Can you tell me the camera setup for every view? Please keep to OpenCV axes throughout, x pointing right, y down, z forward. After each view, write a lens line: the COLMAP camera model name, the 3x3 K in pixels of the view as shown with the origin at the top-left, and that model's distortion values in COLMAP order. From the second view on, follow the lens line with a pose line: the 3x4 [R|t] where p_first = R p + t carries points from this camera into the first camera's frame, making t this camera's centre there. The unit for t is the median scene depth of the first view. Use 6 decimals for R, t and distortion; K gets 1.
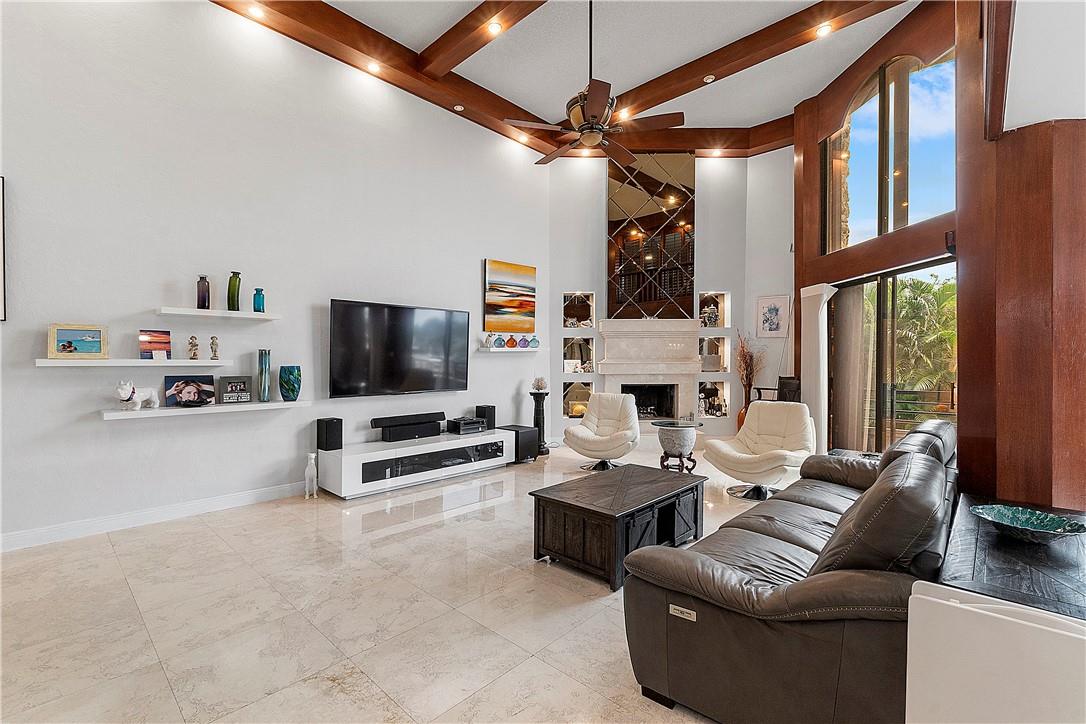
lens RADIAL K [[473.7, 0, 534.8], [0, 473.7, 367.8], [0, 0, 1]] dist [-0.004803, 0.000191]
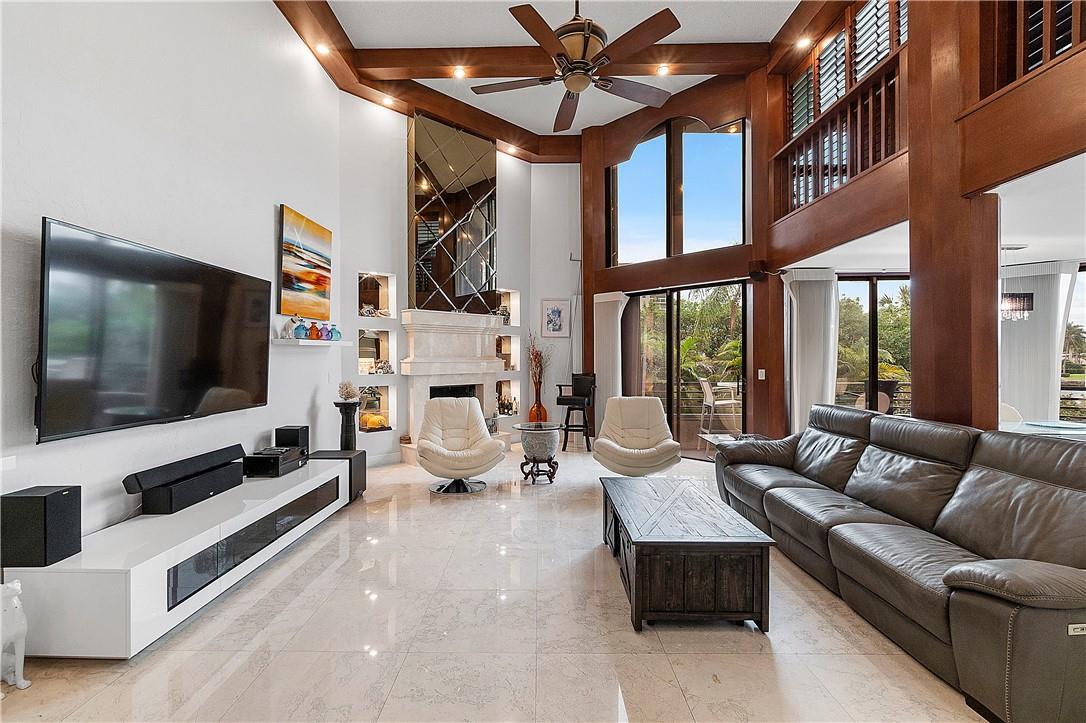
lens RADIAL K [[473.7, 0, 532.3], [0, 473.7, 363.2], [0, 0, 1]] dist [-0.004803, 0.000191]
pose [[0.733006, -0.004878, 0.680204, -0.293201], [0.009981, 0.999944, -0.003585, -0.002870], [-0.680148, 0.009417, 0.733014, 0.276684]]
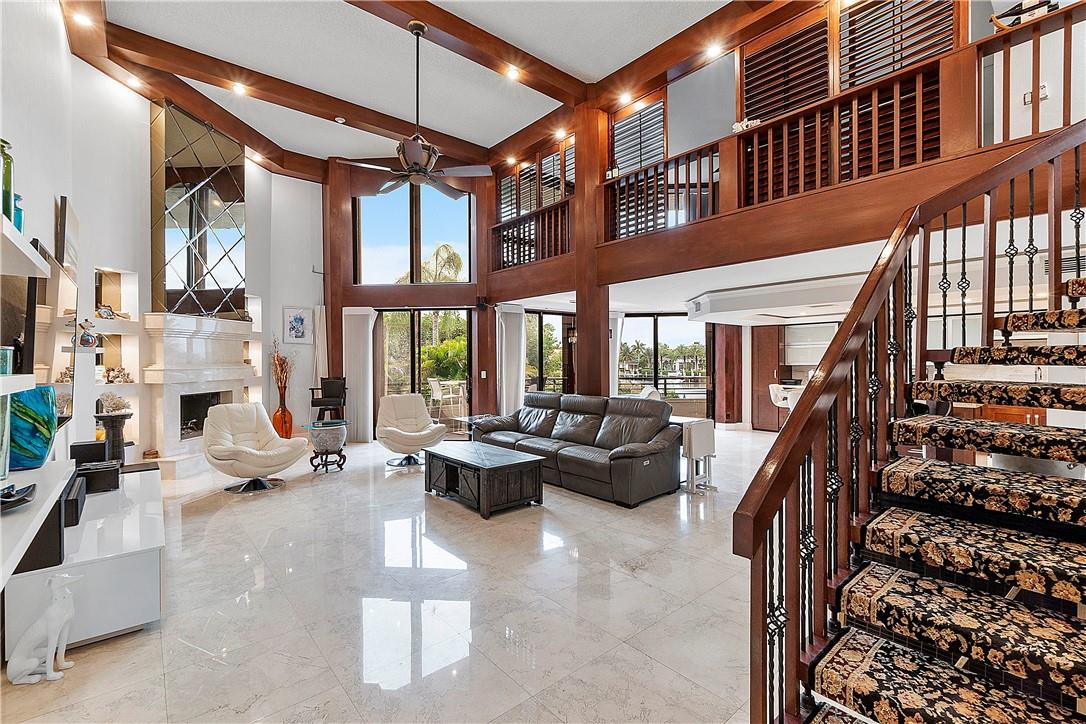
lens RADIAL K [[473.7, 0, 539.6], [0, 473.7, 362.4], [0, 0, 1]] dist [-0.004803, 0.000191]
pose [[0.104569, -0.003561, 0.994511, -0.616324], [0.018003, 0.999837, 0.001687, -0.012375], [-0.994355, 0.017728, 0.104616, 0.343768]]
